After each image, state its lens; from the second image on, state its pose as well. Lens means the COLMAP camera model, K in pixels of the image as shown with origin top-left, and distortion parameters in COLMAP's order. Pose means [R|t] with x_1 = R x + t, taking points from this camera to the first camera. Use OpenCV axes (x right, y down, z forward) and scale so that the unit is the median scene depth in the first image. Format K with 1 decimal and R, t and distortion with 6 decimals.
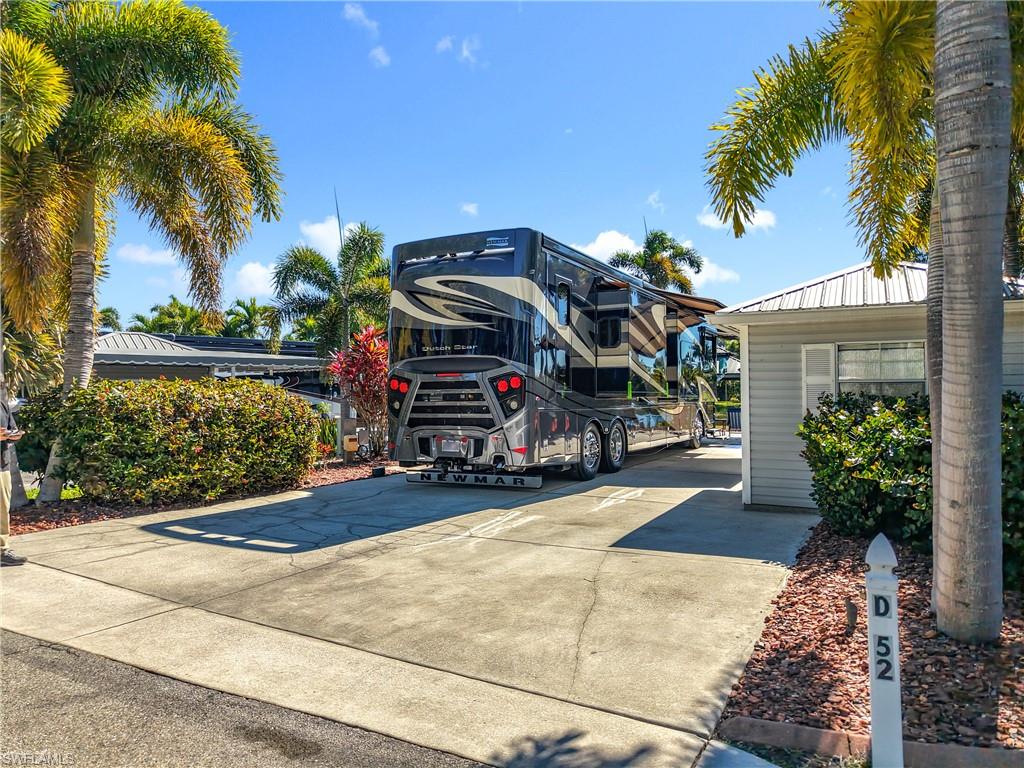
lens RADIAL K [[686.7, 0, 506.3], [0, 686.7, 382.3], [0, 0, 1]] dist [0.010940, -0.007186]
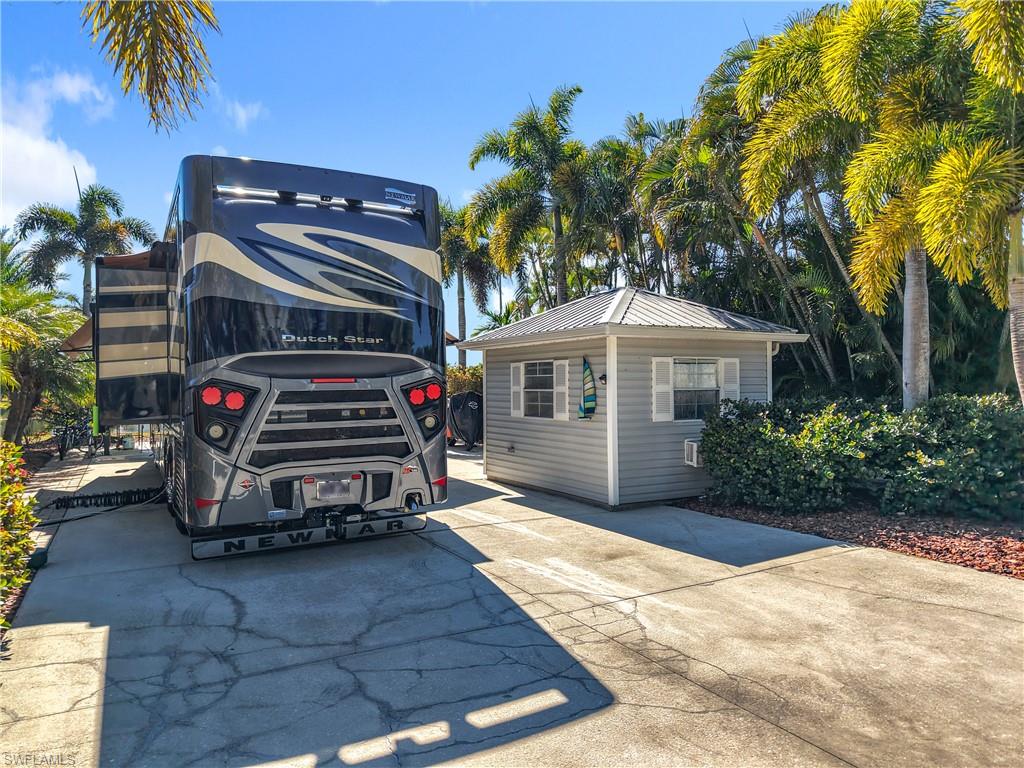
lens RADIAL K [[686.7, 0, 508.0], [0, 686.7, 395.0], [0, 0, 1]] dist [0.010940, -0.007186]
pose [[0.541211, -0.012785, 0.840790, -0.582064], [-0.004583, 0.999825, 0.018153, -0.010744], [-0.840874, -0.013678, 0.541058, 0.534914]]
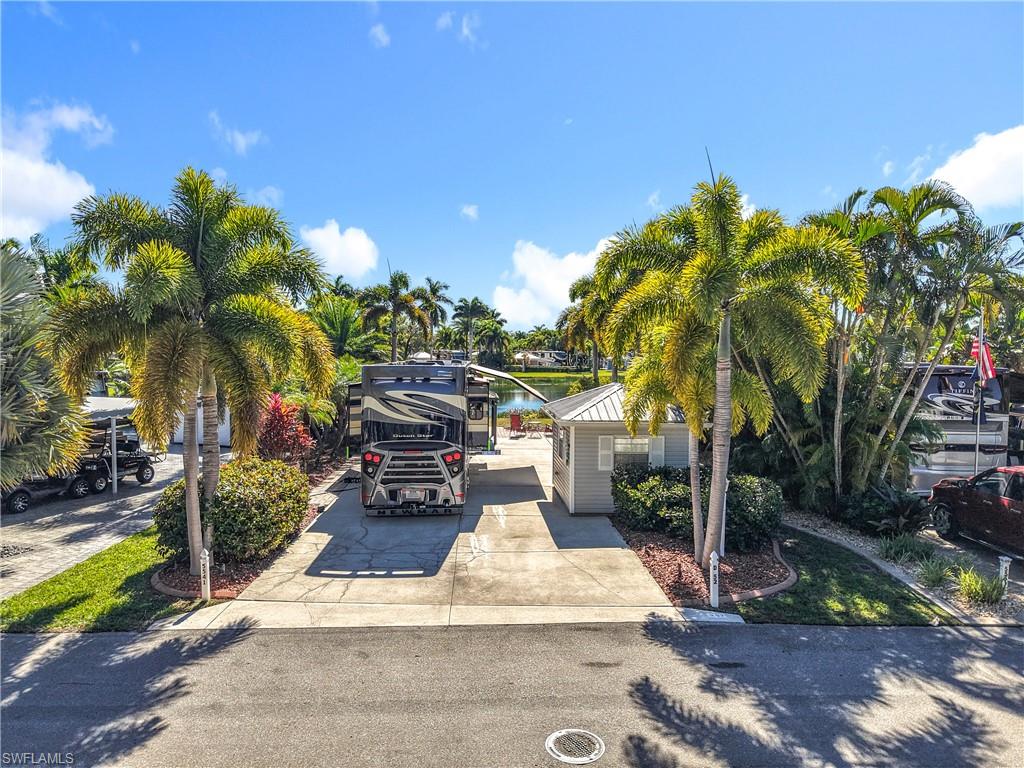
lens RADIAL K [[686.7, 0, 507.4], [0, 686.7, 379.4], [0, 0, 1]] dist [0.010940, -0.007186]
pose [[0.857332, -0.011339, 0.514640, -0.782626], [-0.020524, 0.998210, 0.056183, -0.300616], [-0.514355, -0.058730, 0.855564, -0.550361]]
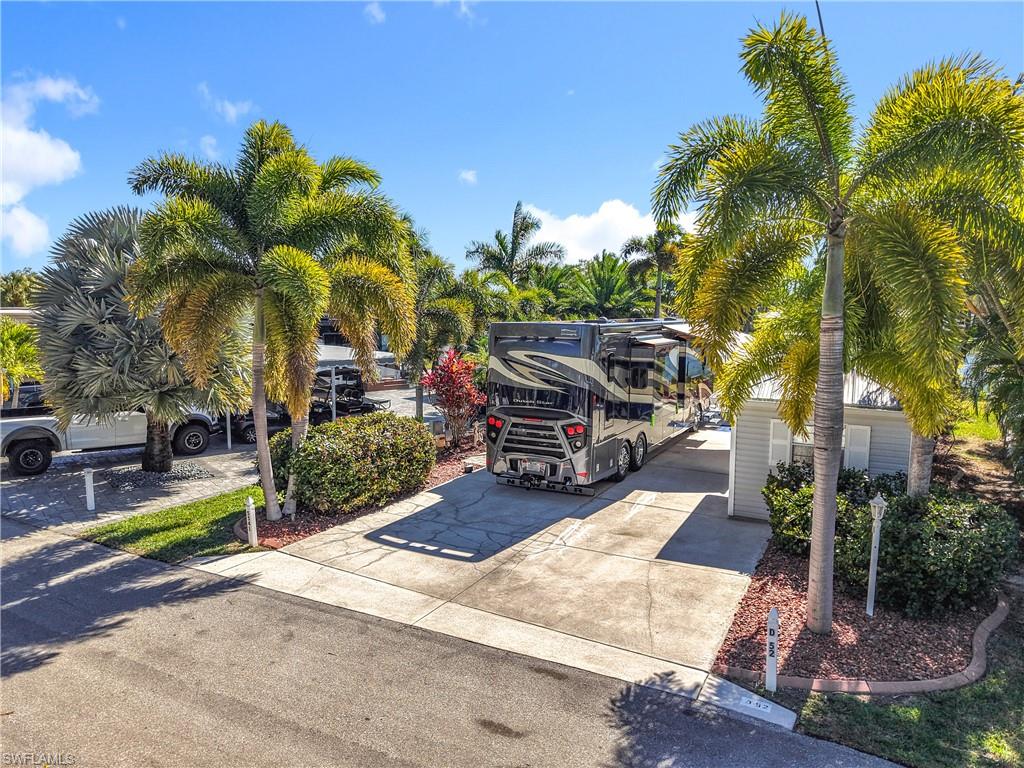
lens RADIAL K [[686.7, 0, 502.7], [0, 686.7, 376.2], [0, 0, 1]] dist [0.010940, -0.007186]
pose [[0.999930, 0.009436, 0.007081, -0.170182], [-0.010219, 0.992697, 0.120200, -0.298004], [-0.005895, -0.120264, 0.992724, -0.478086]]
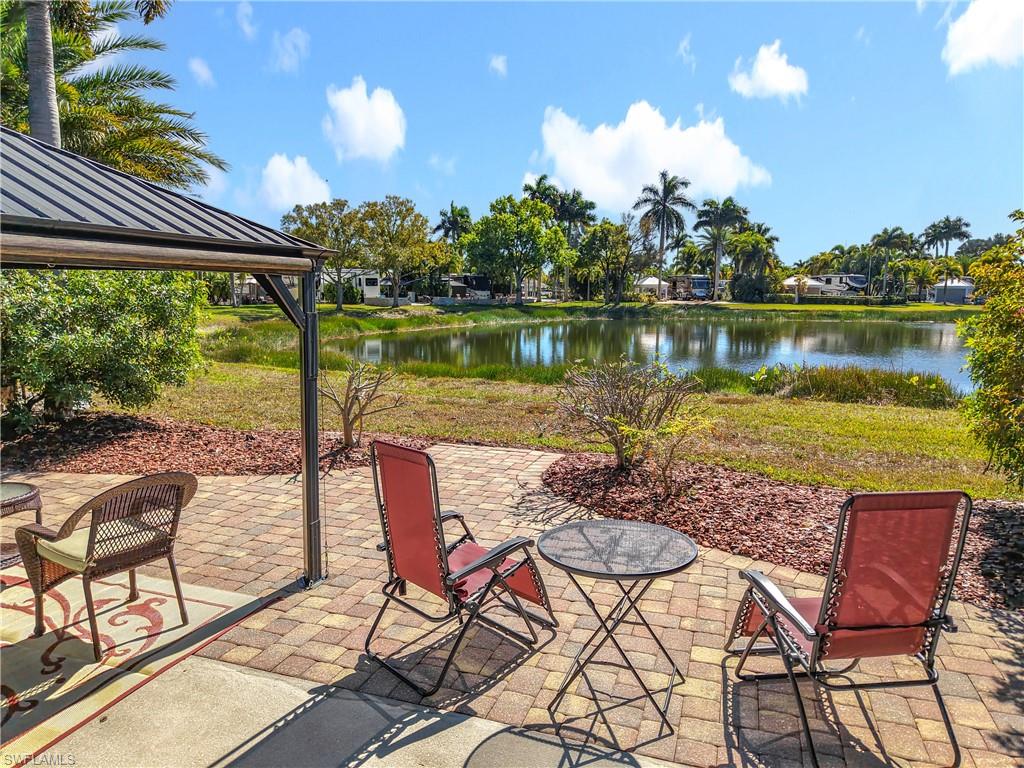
lens RADIAL K [[686.7, 0, 508.4], [0, 686.7, 387.9], [0, 0, 1]] dist [0.010940, -0.007186]
pose [[0.987364, -0.012065, 0.158011, 1.117221], [-0.013479, 0.987090, 0.159597, 0.000997], [-0.157897, -0.159710, 0.974454, 2.209582]]
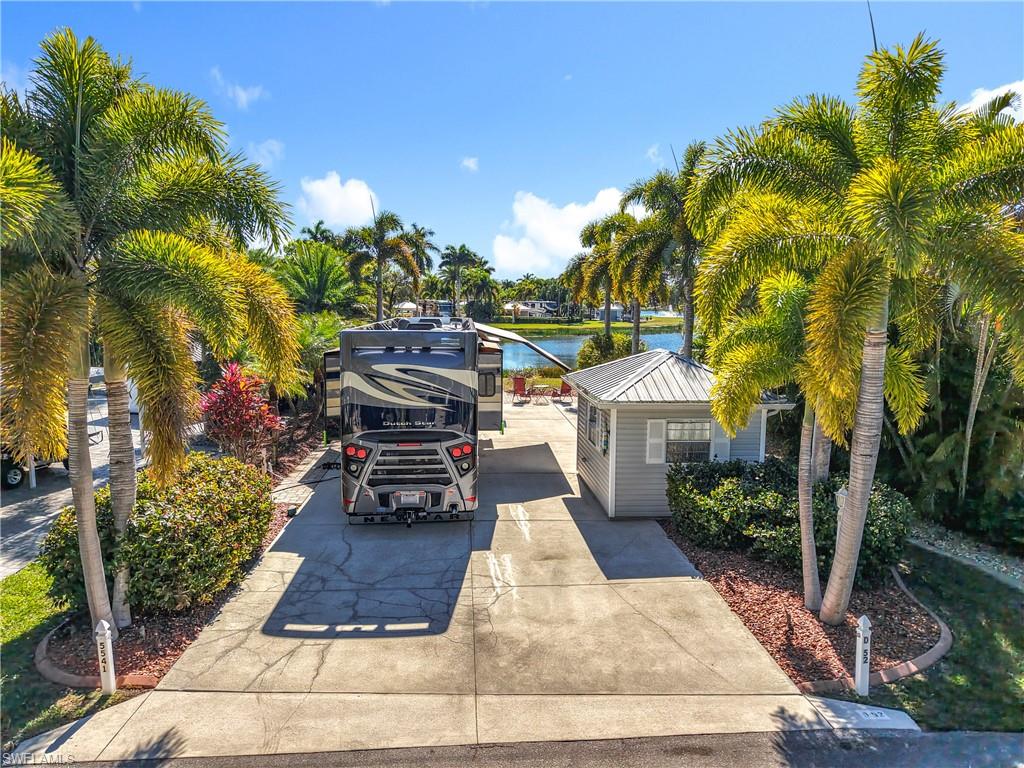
lens RADIAL K [[686.7, 0, 507.1], [0, 686.7, 383.3], [0, 0, 1]] dist [0.010940, -0.007186]
pose [[0.846332, -0.054135, 0.529897, -0.630418], [-0.021069, 0.990641, 0.134855, -0.314411], [-0.532238, -0.125297, 0.837271, -0.143126]]
